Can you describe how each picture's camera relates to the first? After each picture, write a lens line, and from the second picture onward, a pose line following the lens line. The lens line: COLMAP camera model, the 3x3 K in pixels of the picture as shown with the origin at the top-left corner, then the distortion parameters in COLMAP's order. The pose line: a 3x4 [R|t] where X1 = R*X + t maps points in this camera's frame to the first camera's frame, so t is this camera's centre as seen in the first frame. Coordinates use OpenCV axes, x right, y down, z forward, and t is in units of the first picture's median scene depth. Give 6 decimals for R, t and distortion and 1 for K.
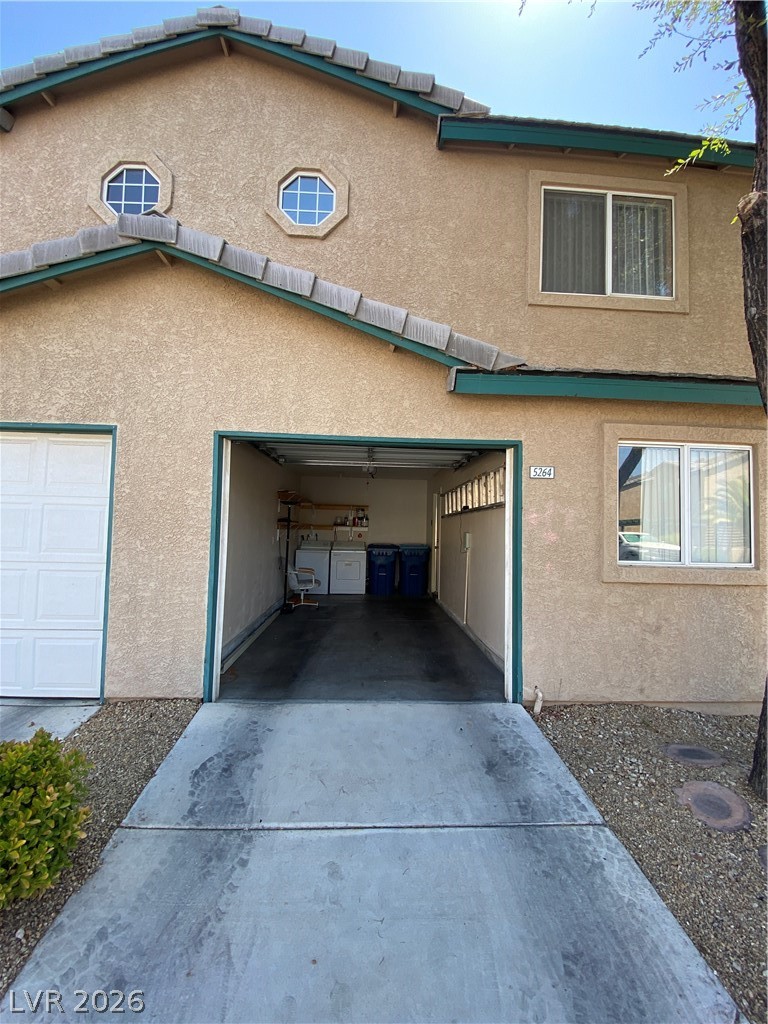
lens RADIAL K [[415.7, 0, 381.5], [0, 415.7, 511.0], [0, 0, 1]] dist [0.028052, -0.025180]
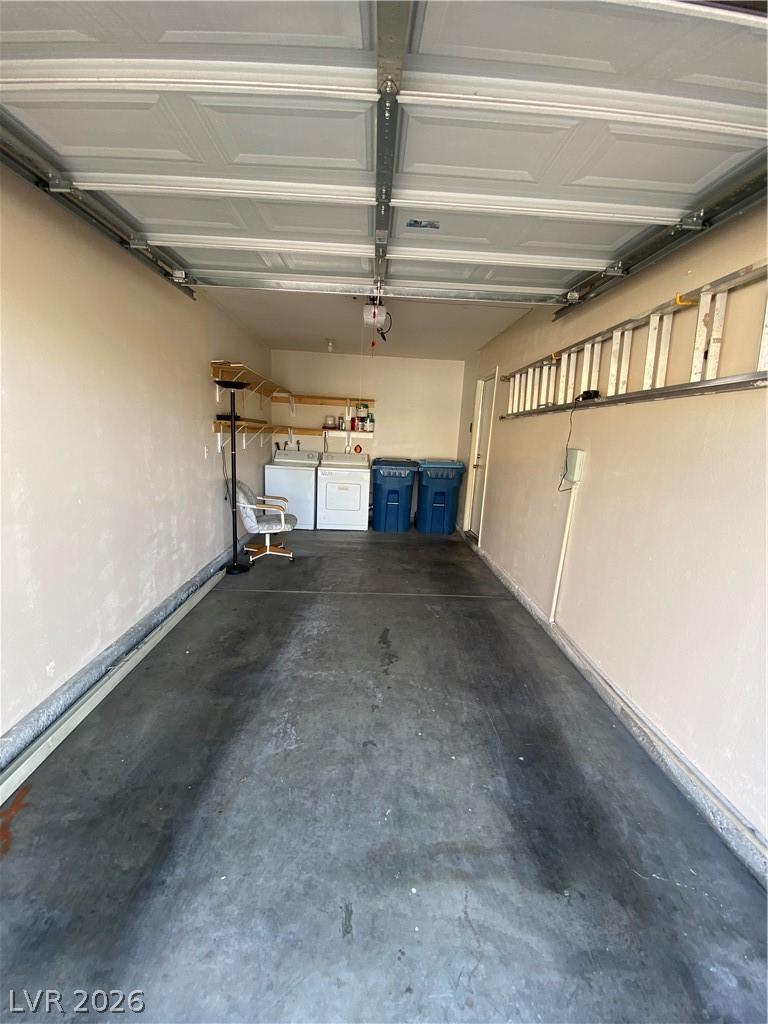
lens RADIAL K [[415.7, 0, 381.5], [0, 415.7, 511.0], [0, 0, 1]] dist [0.028052, -0.025180]
pose [[0.999657, 0.024563, -0.009091, -0.011755], [-0.021899, 0.974260, 0.224363, 0.012779], [0.014368, -0.224087, 0.974463, 0.373939]]
